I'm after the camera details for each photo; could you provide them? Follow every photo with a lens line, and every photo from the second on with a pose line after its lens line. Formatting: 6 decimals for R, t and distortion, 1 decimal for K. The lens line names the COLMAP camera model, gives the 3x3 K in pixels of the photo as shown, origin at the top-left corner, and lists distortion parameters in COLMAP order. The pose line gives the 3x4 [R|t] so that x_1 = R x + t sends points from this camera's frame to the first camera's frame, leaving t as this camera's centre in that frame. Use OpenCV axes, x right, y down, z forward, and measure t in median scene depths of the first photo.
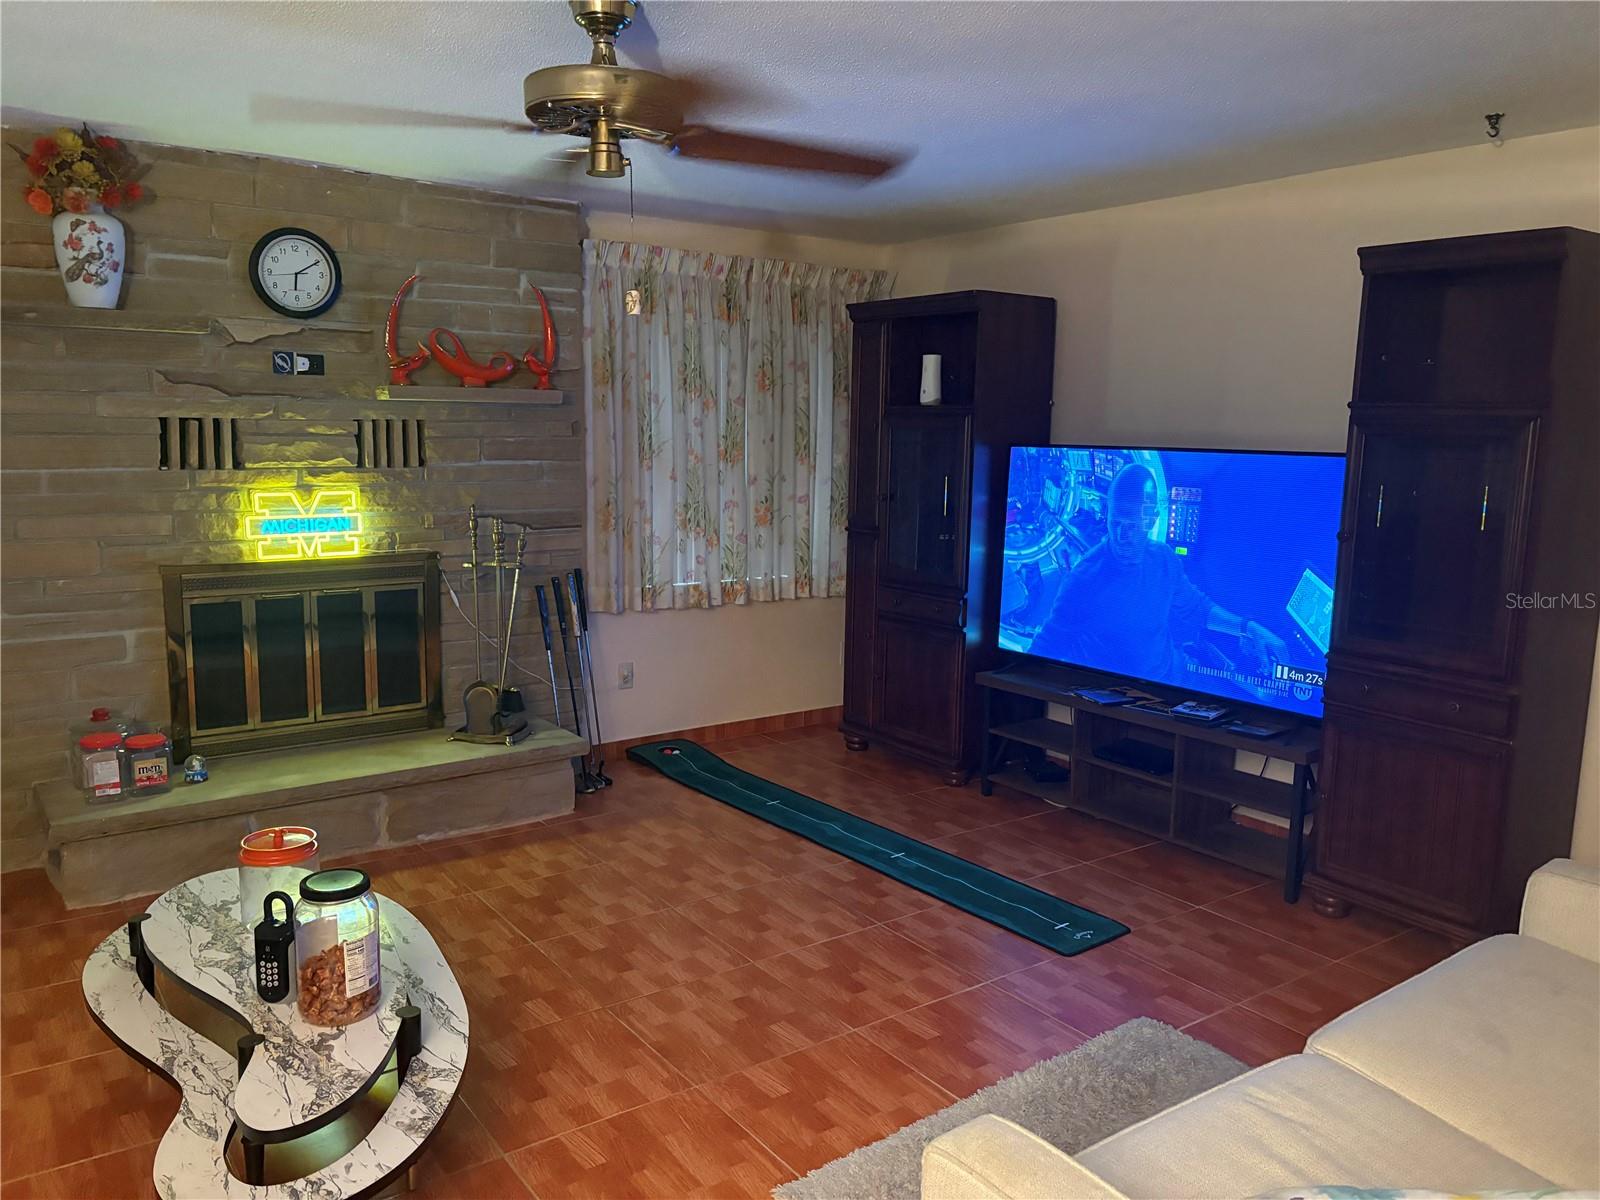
lens RADIAL K [[1207.1, 0, 800.1], [0, 1207.1, 599.6], [0, 0, 1]] dist [0.041520, -0.030593]
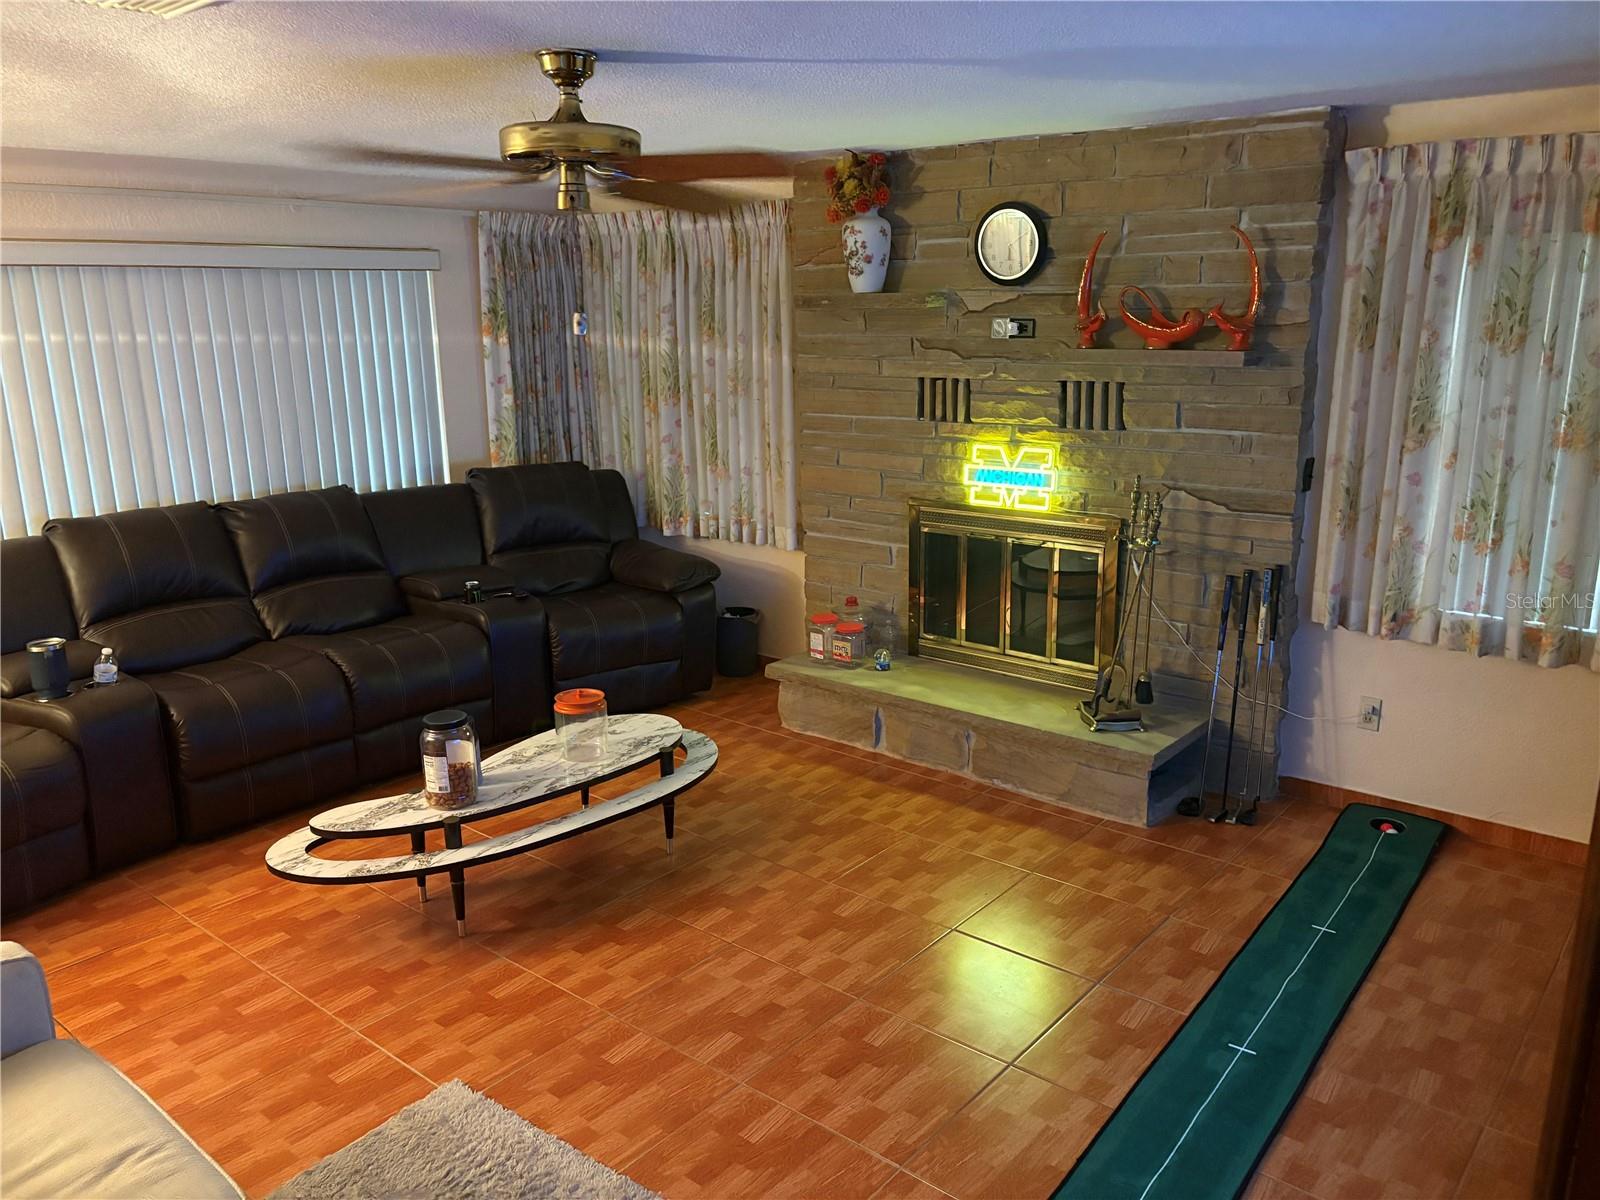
lens RADIAL K [[1207.1, 0, 801.5], [0, 1207.1, 612.2], [0, 0, 1]] dist [0.041520, -0.030593]
pose [[0.256274, 0.224900, -0.940076, 0.610875], [-0.127339, 0.971935, 0.197808, -0.137709], [0.958180, 0.069015, 0.277720, 0.536361]]
